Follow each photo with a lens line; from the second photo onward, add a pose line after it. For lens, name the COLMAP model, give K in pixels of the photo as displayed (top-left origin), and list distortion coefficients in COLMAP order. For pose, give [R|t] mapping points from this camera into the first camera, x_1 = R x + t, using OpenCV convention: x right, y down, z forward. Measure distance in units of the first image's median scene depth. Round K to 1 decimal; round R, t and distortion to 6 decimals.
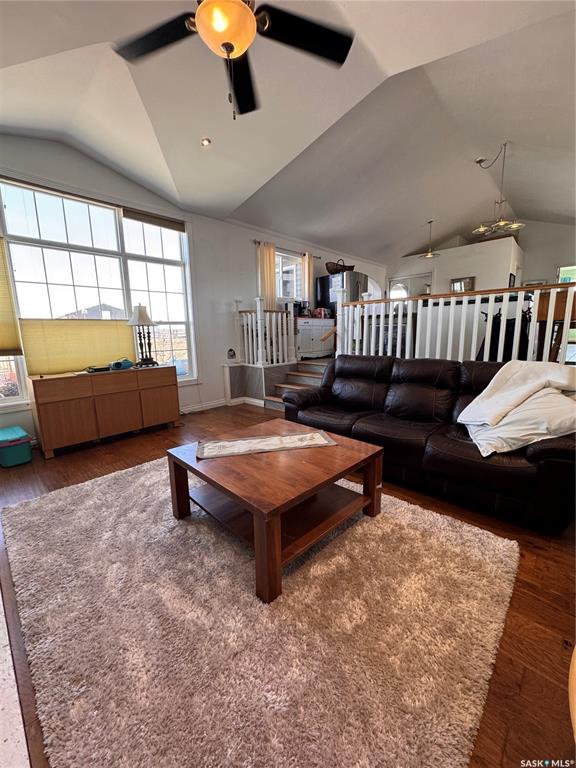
lens RADIAL K [[306.7, 0, 288.0], [0, 306.7, 382.9], [0, 0, 1]] dist [-0.004488, 0.000773]
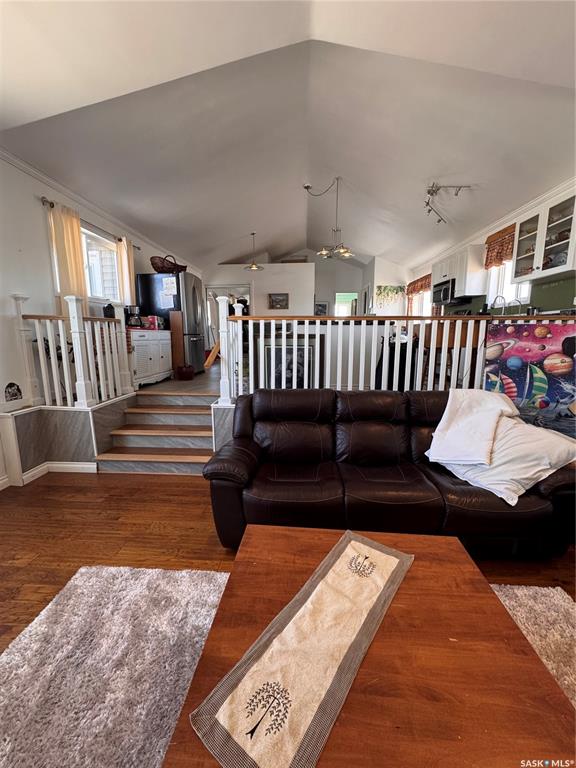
lens RADIAL K [[306.7, 0, 288.0], [0, 306.7, 382.9], [0, 0, 1]] dist [-0.004488, 0.000773]
pose [[0.761299, -0.082679, 0.643109, -0.218195], [0.091740, 0.995594, 0.019394, -0.103119], [-0.641879, 0.044234, 0.765529, 0.350643]]
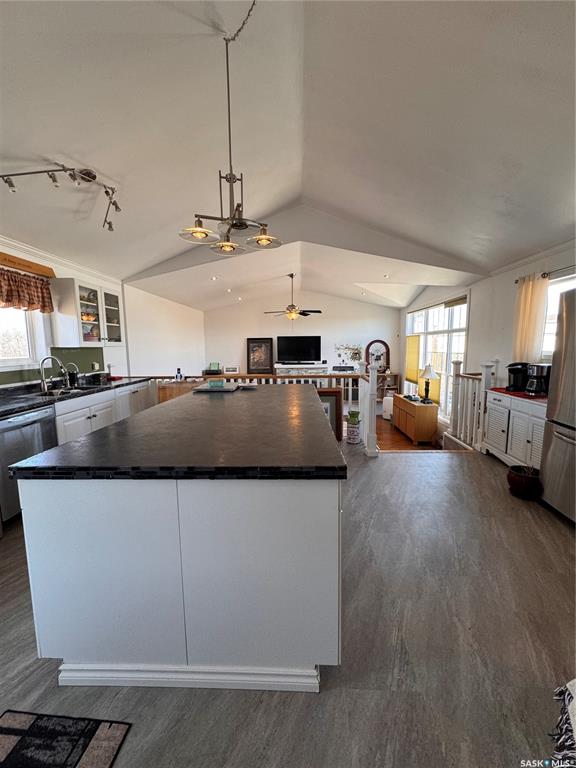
lens RADIAL K [[306.7, 0, 288.0], [0, 306.7, 382.9], [0, 0, 1]] dist [-0.004488, 0.000773]
pose [[-0.744371, 0.107312, -0.659087, 1.127344], [-0.085084, 0.963717, 0.253004, -0.509021], [0.662323, 0.244407, -0.708232, 1.682044]]
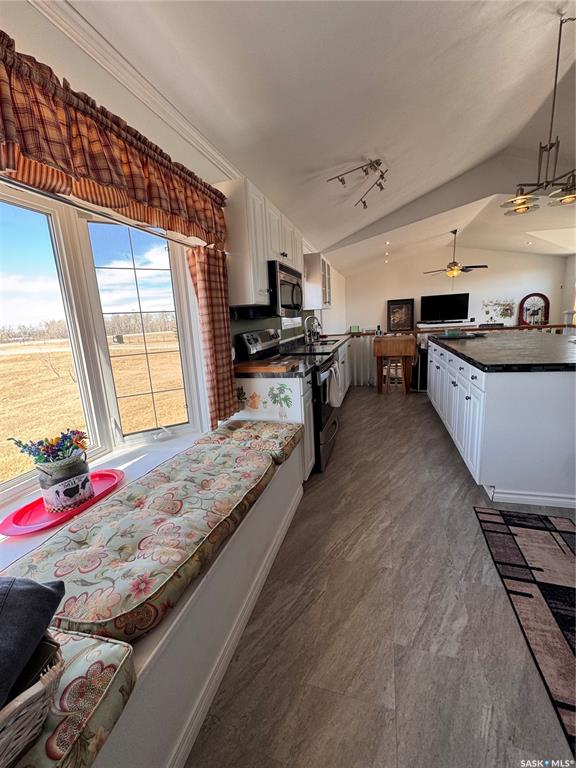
lens RADIAL K [[306.7, 0, 288.0], [0, 306.7, 382.9], [0, 0, 1]] dist [-0.004488, 0.000773]
pose [[-0.884896, 0.169812, -0.433732, 1.627025], [0.003912, 0.933853, 0.357637, -0.481808], [0.465773, 0.314774, -0.827026, 1.582575]]
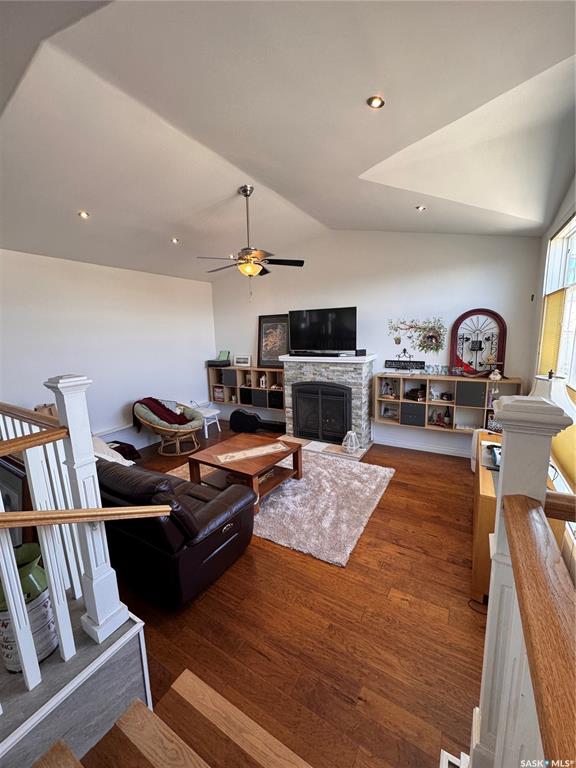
lens RADIAL K [[306.7, 0, 288.0], [0, 306.7, 382.9], [0, 0, 1]] dist [-0.004488, 0.000773]
pose [[-0.973374, 0.084919, -0.212912, 0.038888], [0.011139, 0.945271, 0.326095, -0.413550], [0.228951, 0.315041, -0.921049, 1.380016]]
